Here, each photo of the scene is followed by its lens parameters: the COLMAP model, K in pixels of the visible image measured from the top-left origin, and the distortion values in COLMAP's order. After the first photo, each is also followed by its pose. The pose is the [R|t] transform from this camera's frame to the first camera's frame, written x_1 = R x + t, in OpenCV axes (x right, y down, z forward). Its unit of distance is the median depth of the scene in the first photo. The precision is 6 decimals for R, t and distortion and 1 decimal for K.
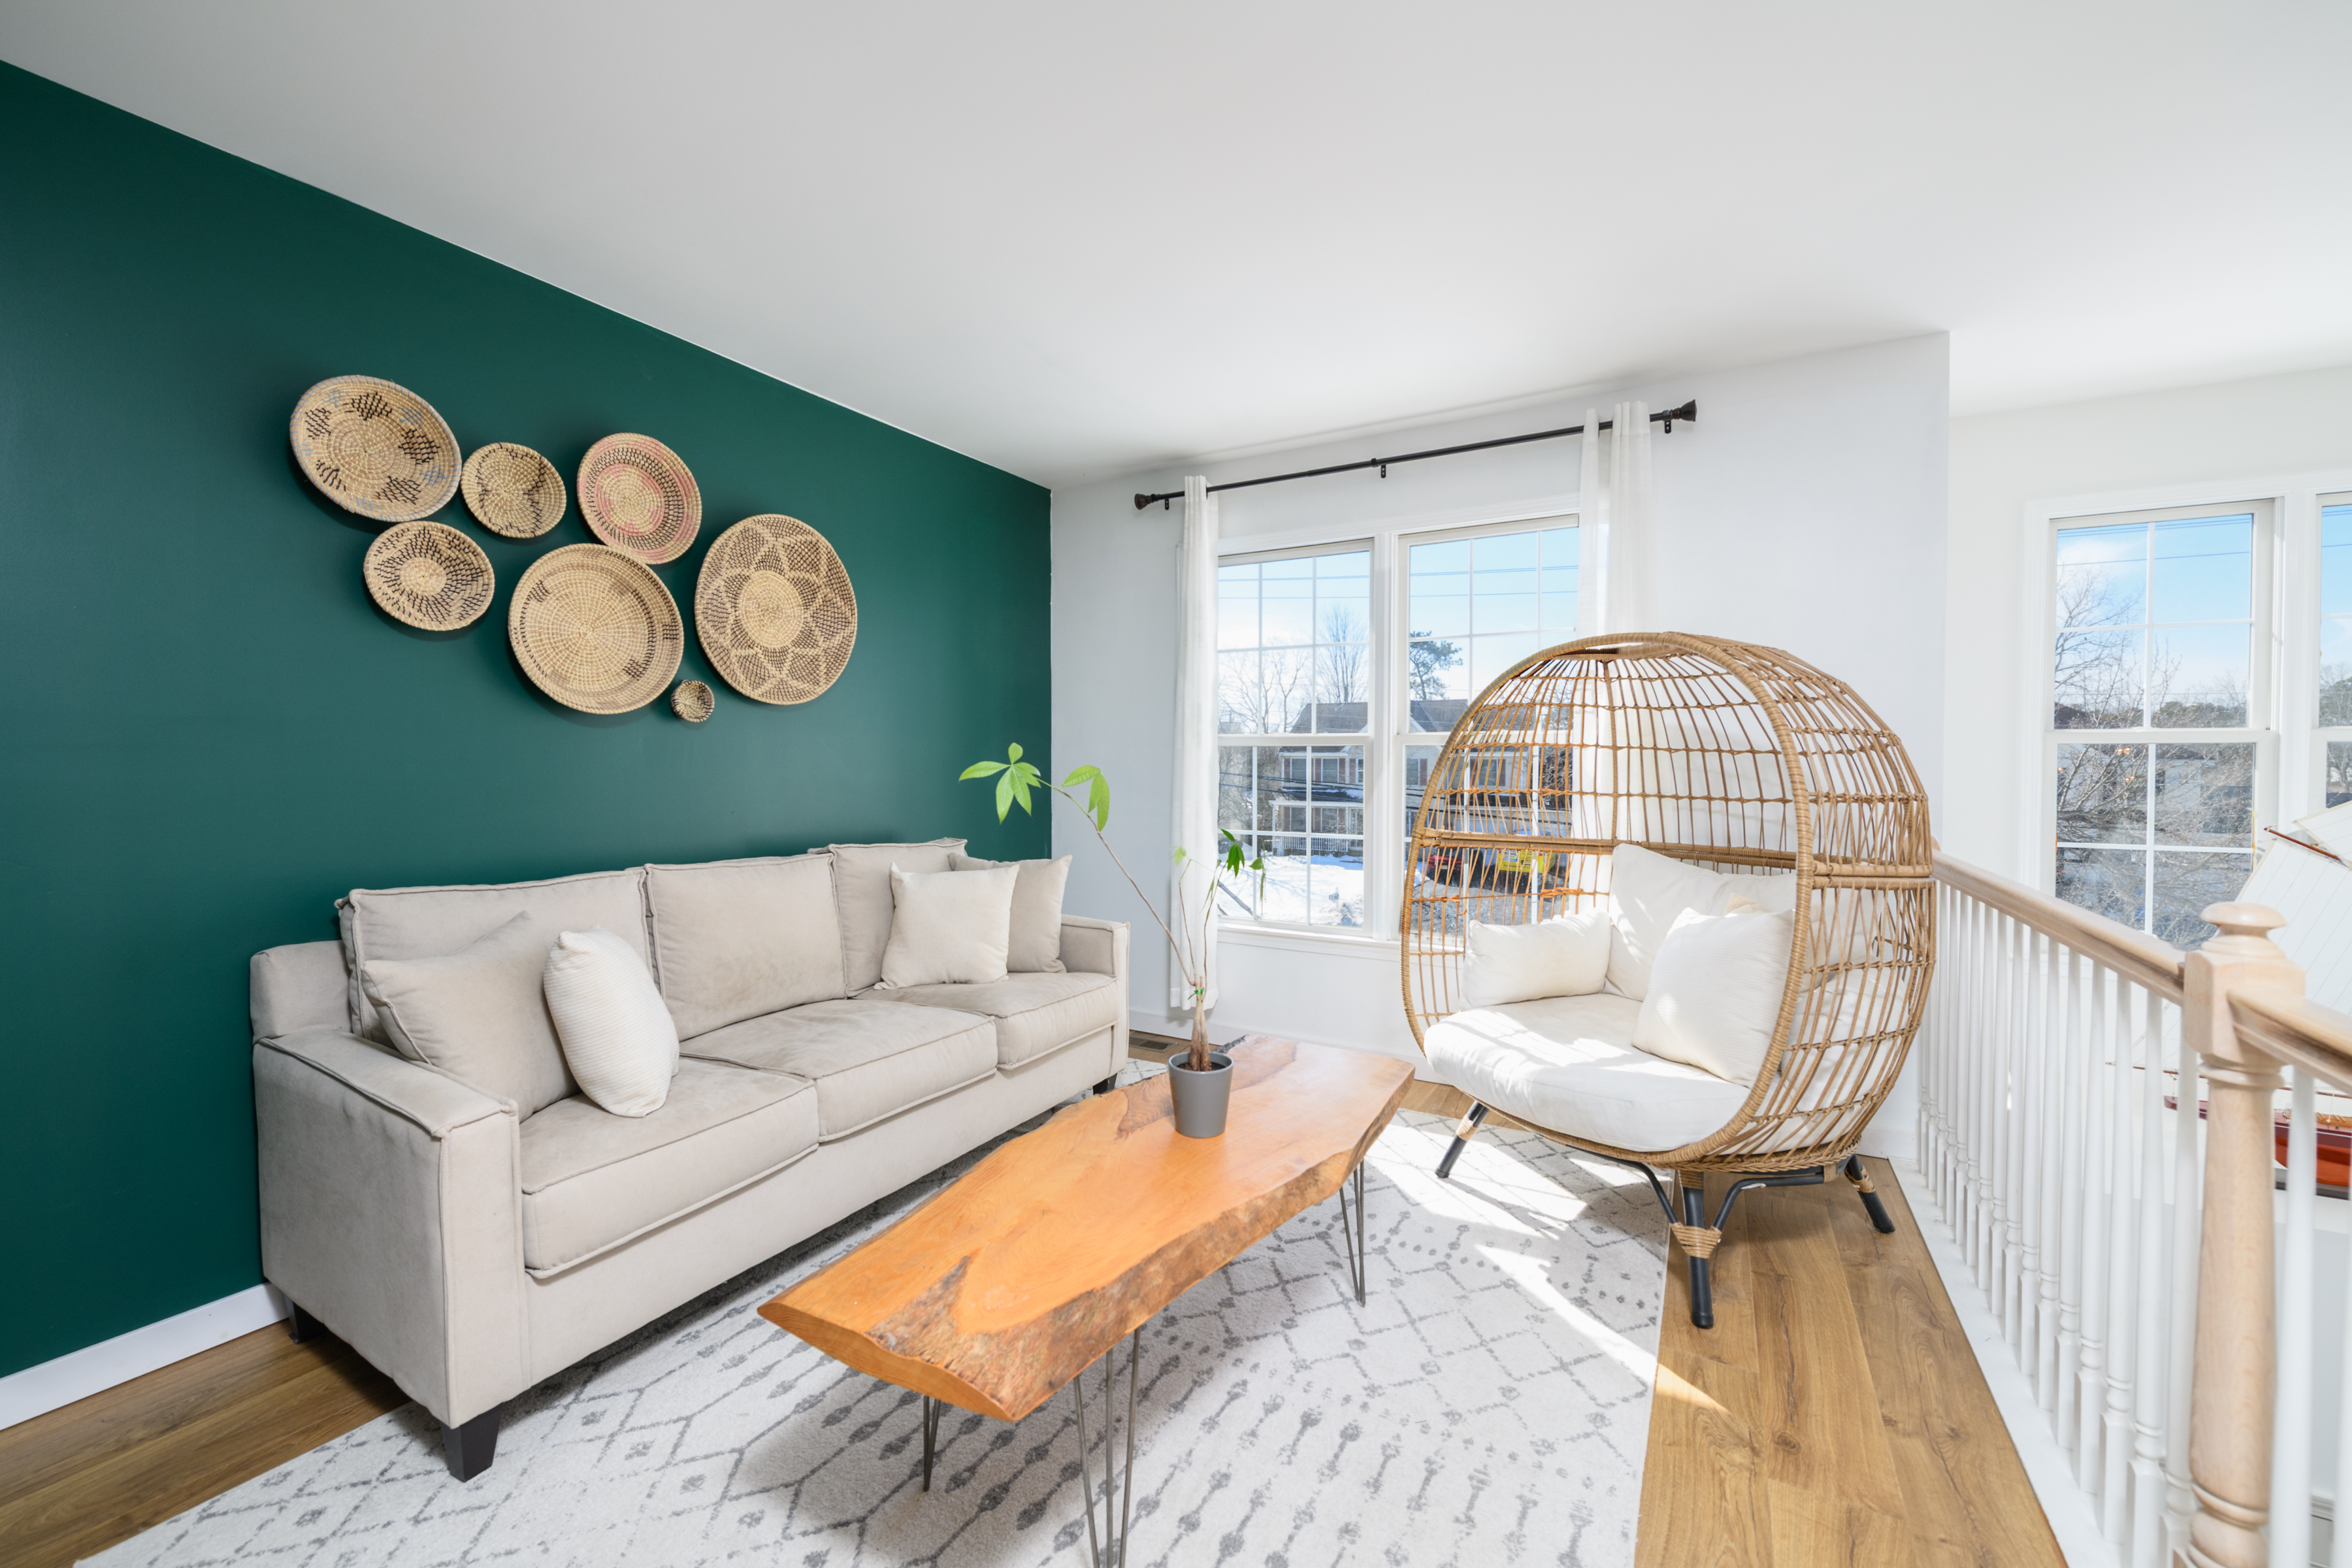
lens RADIAL K [[933.1, 0, 1181.9], [0, 933.1, 780.2], [0, 0, 1]] dist [0.000888, -0.002895]
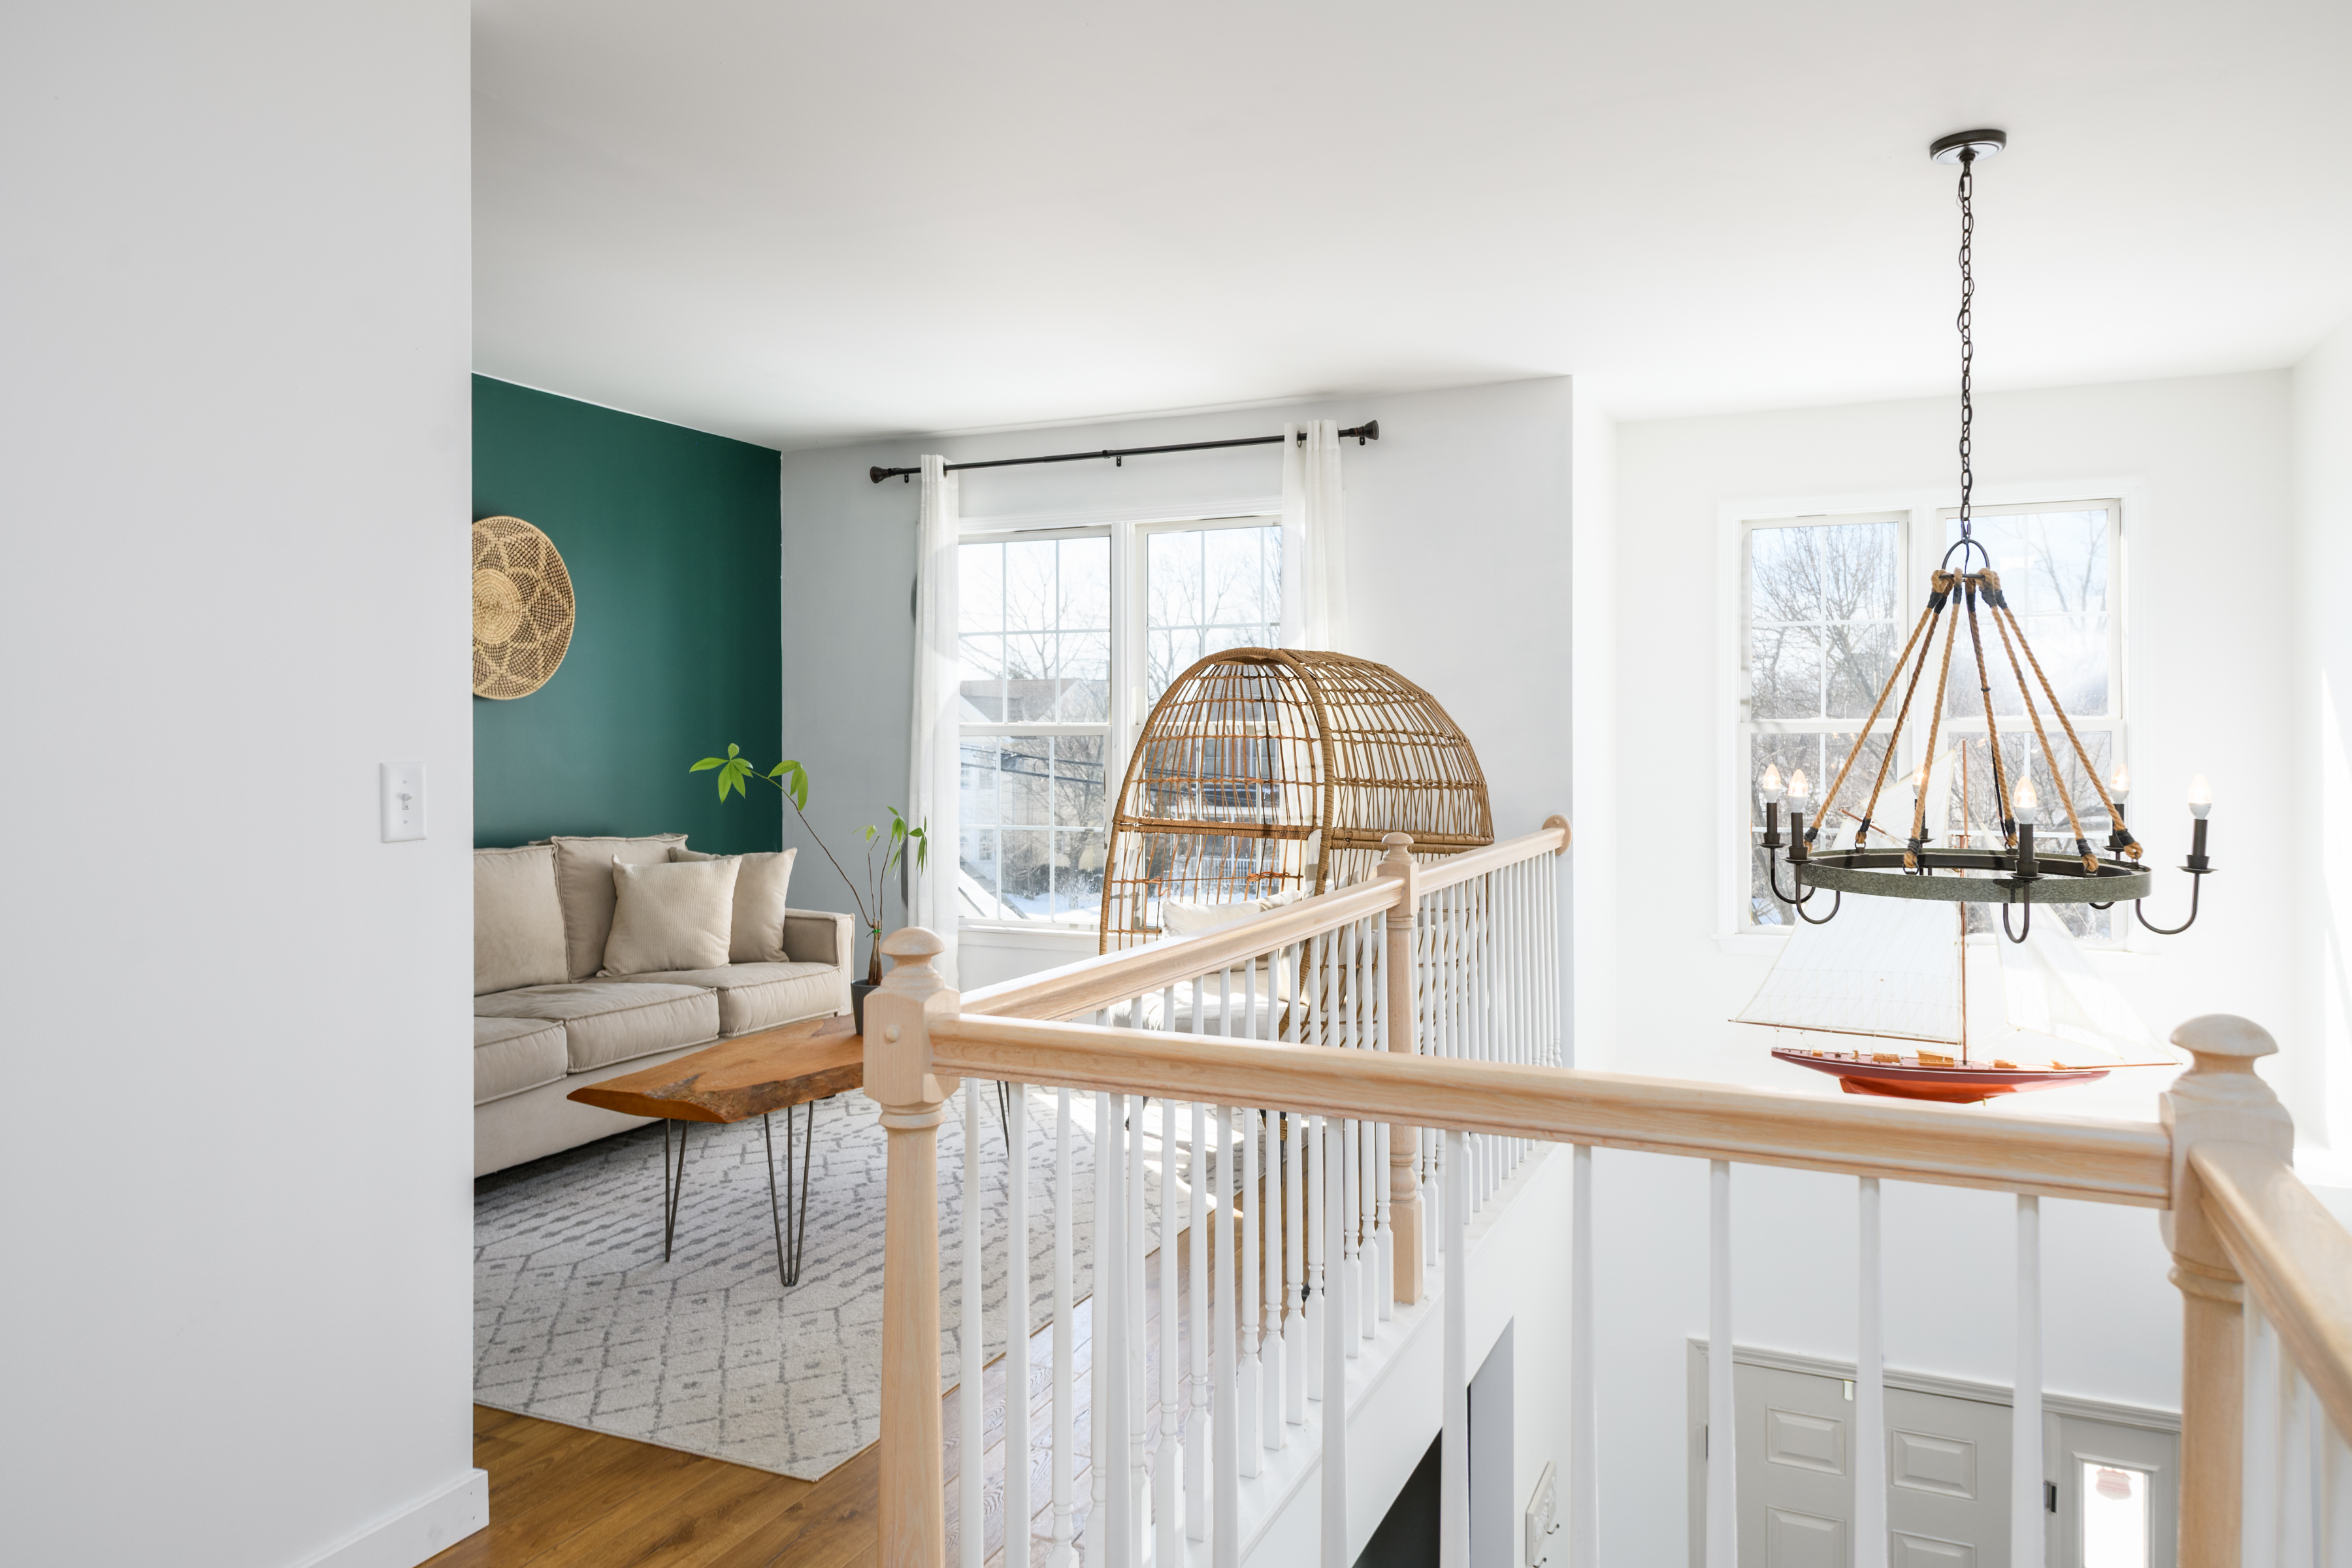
lens RADIAL K [[1561.0, 0, 1167.4], [0, 1561.0, 752.3], [0, 0, 1]] dist [0.029503, 0.000094]
pose [[0.996693, -0.003338, 0.081192, 0.158548], [0.004502, 0.999890, -0.014151, 0.003936], [-0.081136, 0.014469, 0.996598, -0.783112]]
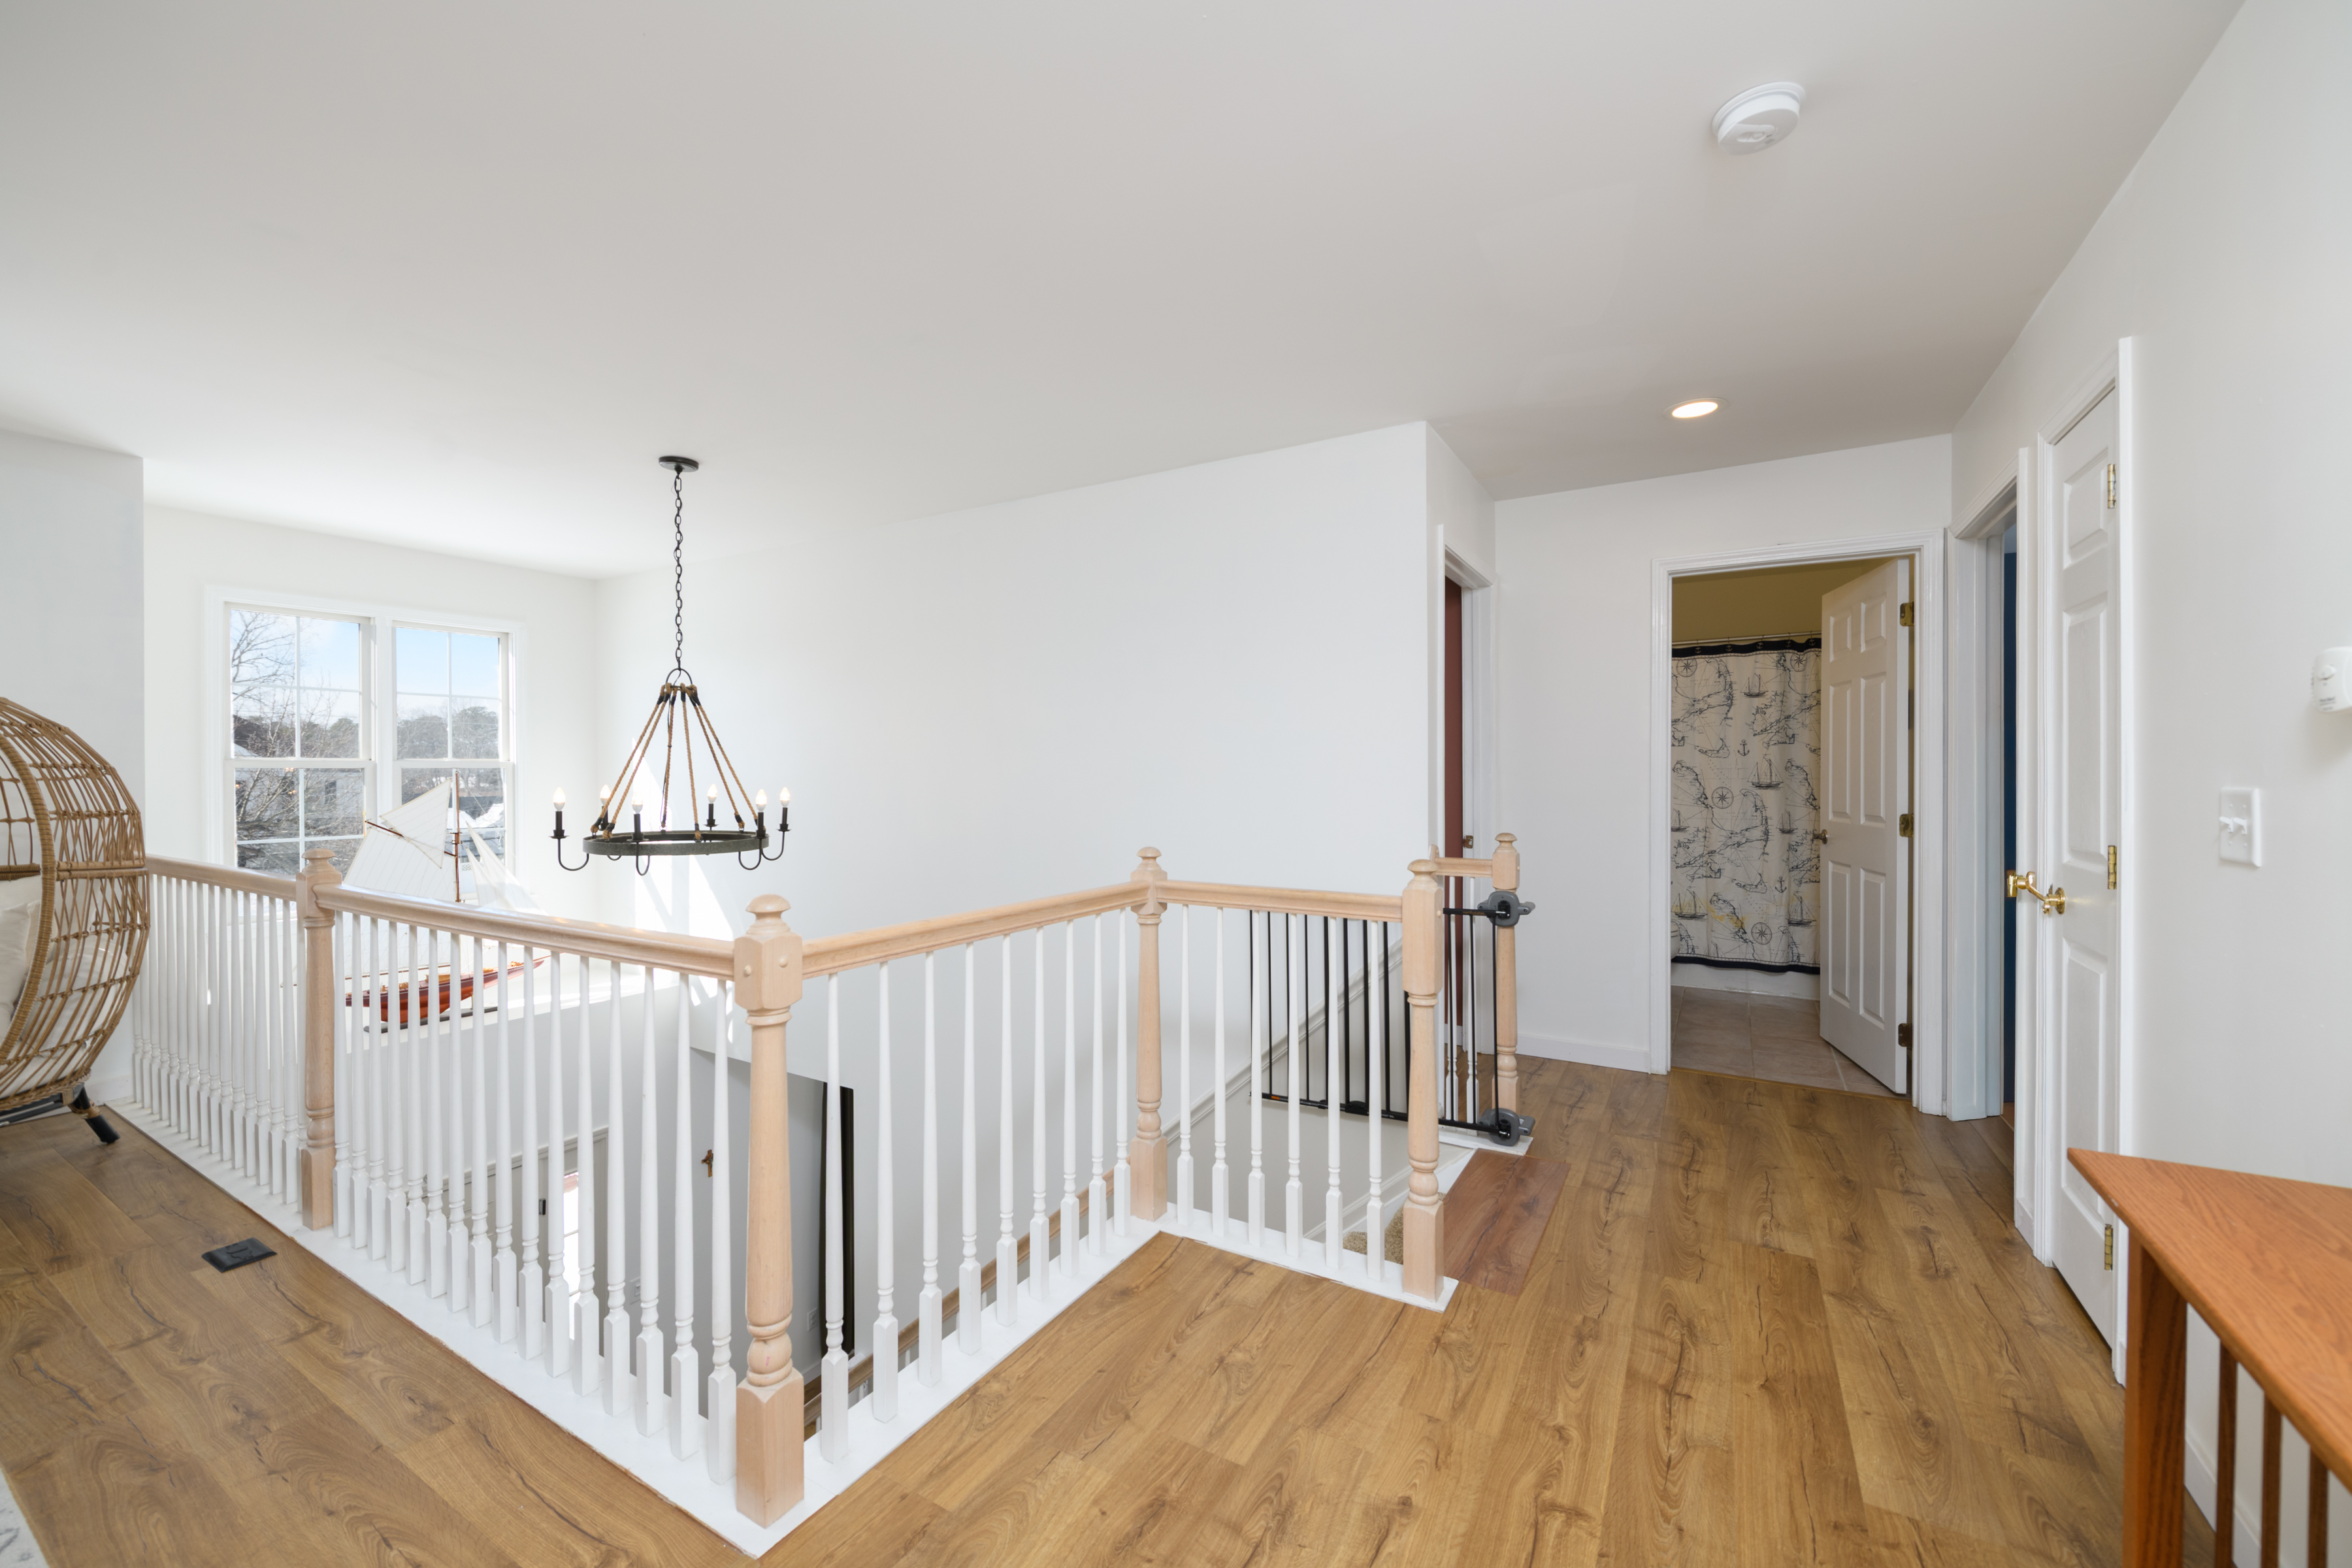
lens RADIAL K [[933.1, 0, 1179.4], [0, 933.1, 771.6], [0, 0, 1]] dist [0.000888, -0.002895]
pose [[0.025308, -0.004361, 0.999670, -0.412865], [0.024077, 0.999703, 0.003752, -0.007186], [-0.999390, 0.023974, 0.025406, -0.443693]]
